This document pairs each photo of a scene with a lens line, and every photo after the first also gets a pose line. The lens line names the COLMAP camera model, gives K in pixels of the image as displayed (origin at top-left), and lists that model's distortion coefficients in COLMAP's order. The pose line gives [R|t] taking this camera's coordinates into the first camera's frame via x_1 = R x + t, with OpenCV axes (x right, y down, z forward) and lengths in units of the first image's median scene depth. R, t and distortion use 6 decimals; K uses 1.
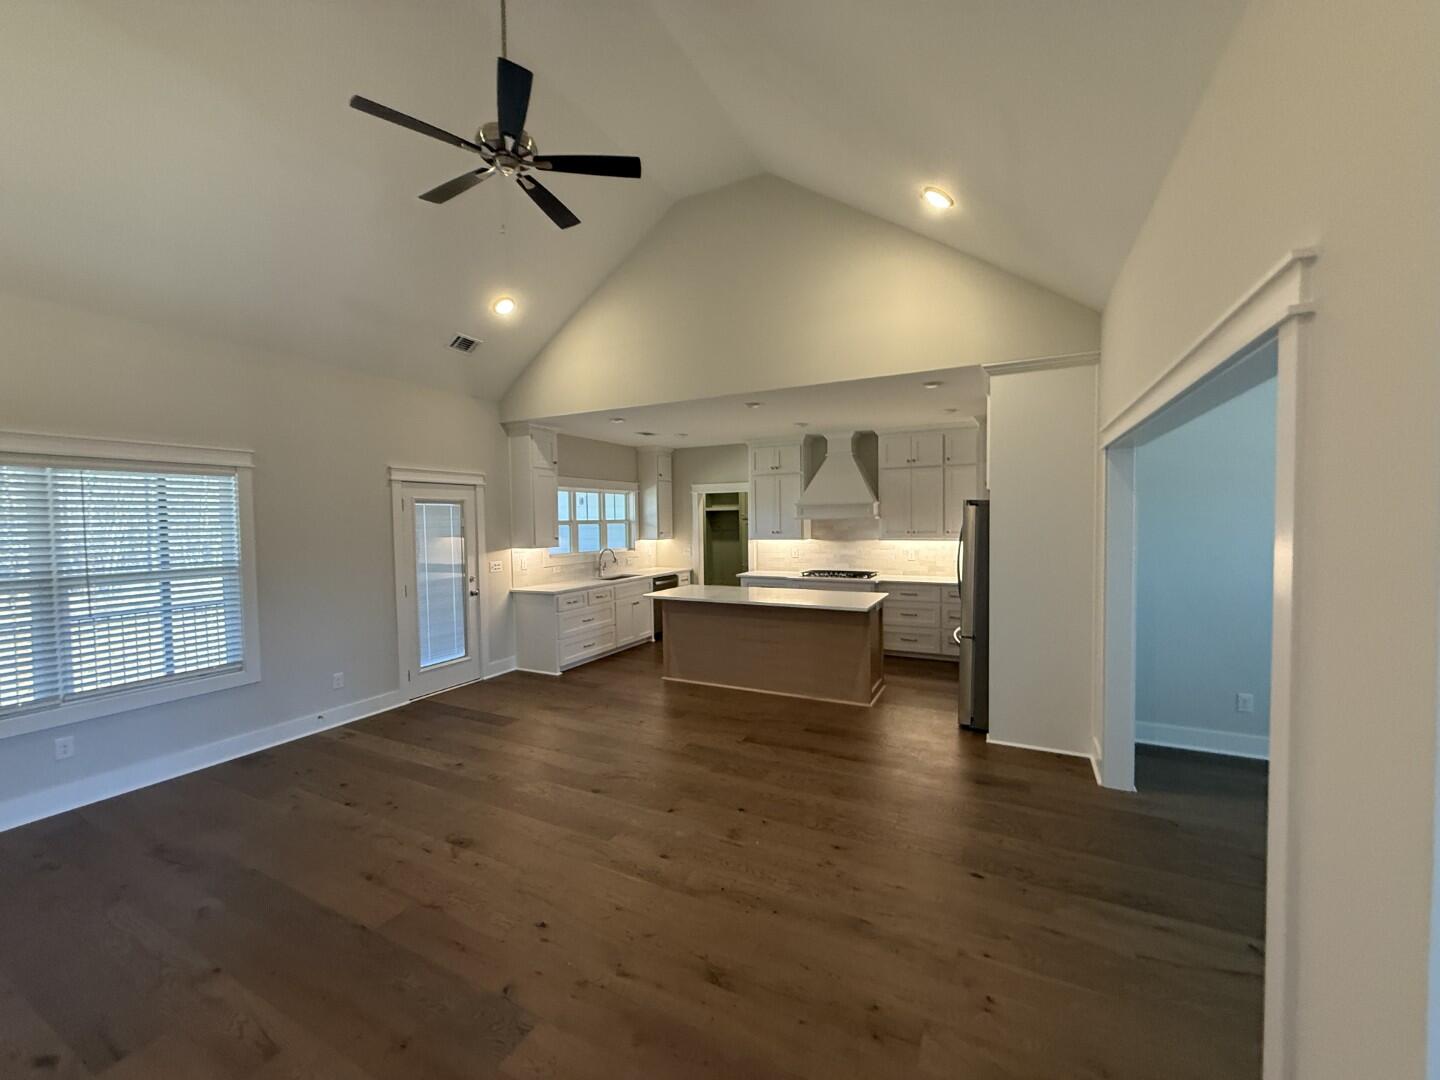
lens RADIAL K [[577.1, 0, 719.8], [0, 577.1, 540.7], [0, 0, 1]] dist [-0.000175, 0.000183]
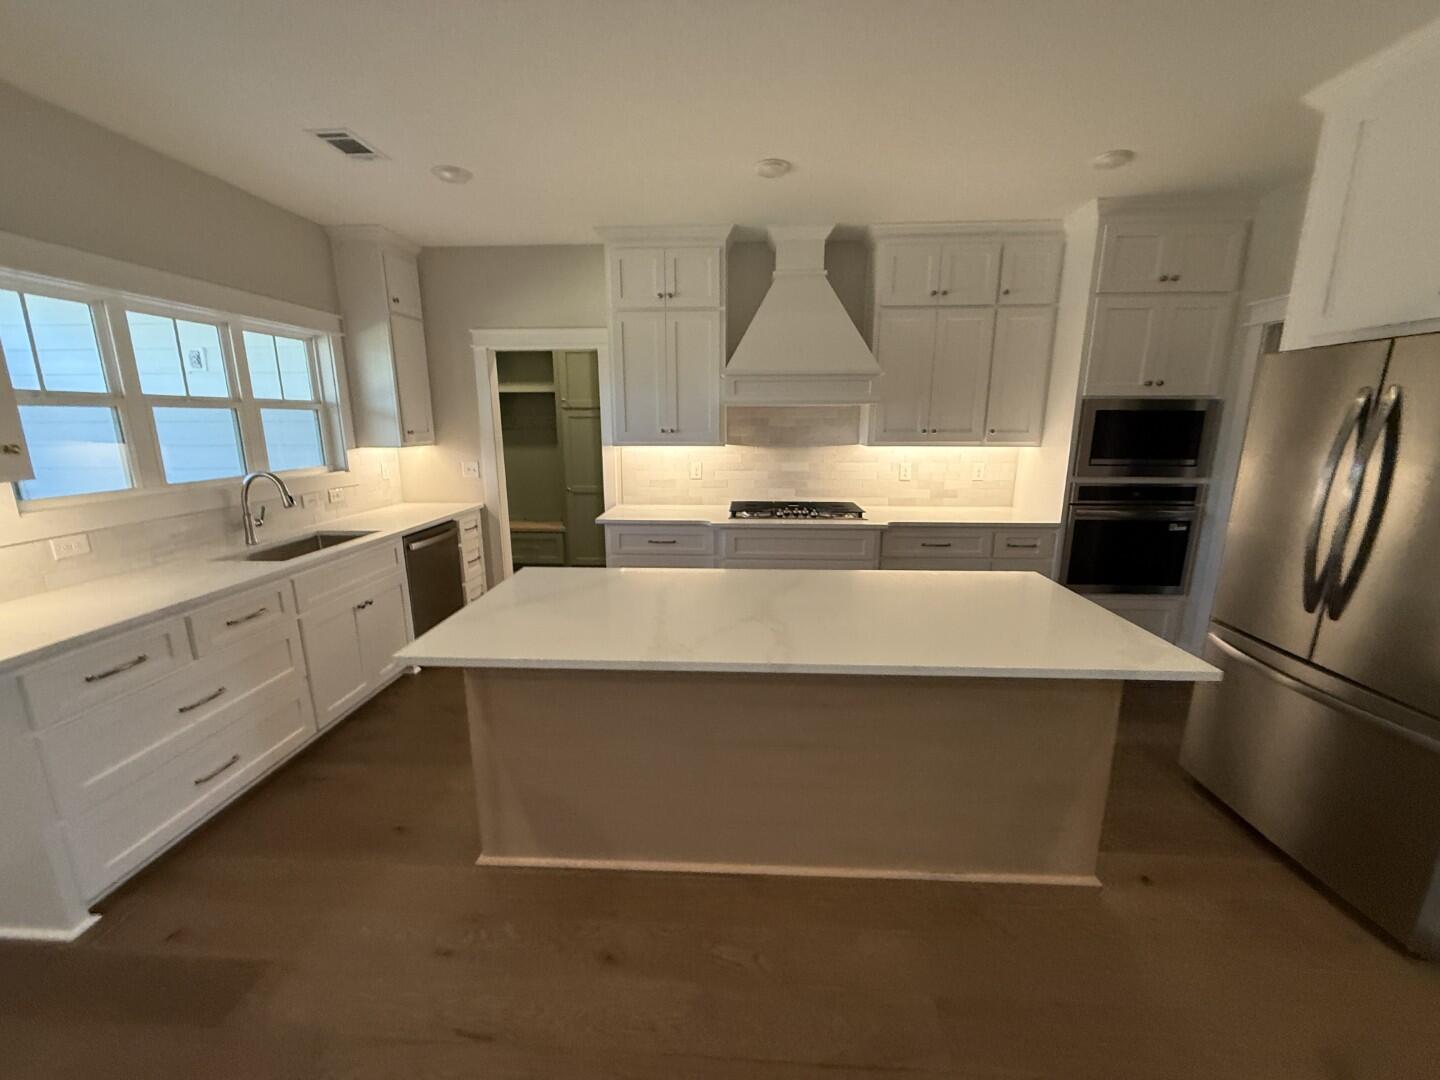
lens RADIAL K [[577.1, 0, 720.4], [0, 577.1, 540.9], [0, 0, 1]] dist [-0.000175, 0.000183]
pose [[0.914570, -0.073111, 0.397765, -0.067797], [0.005636, 0.985733, 0.168225, -0.004258], [-0.404389, -0.151612, 0.901933, 0.494845]]
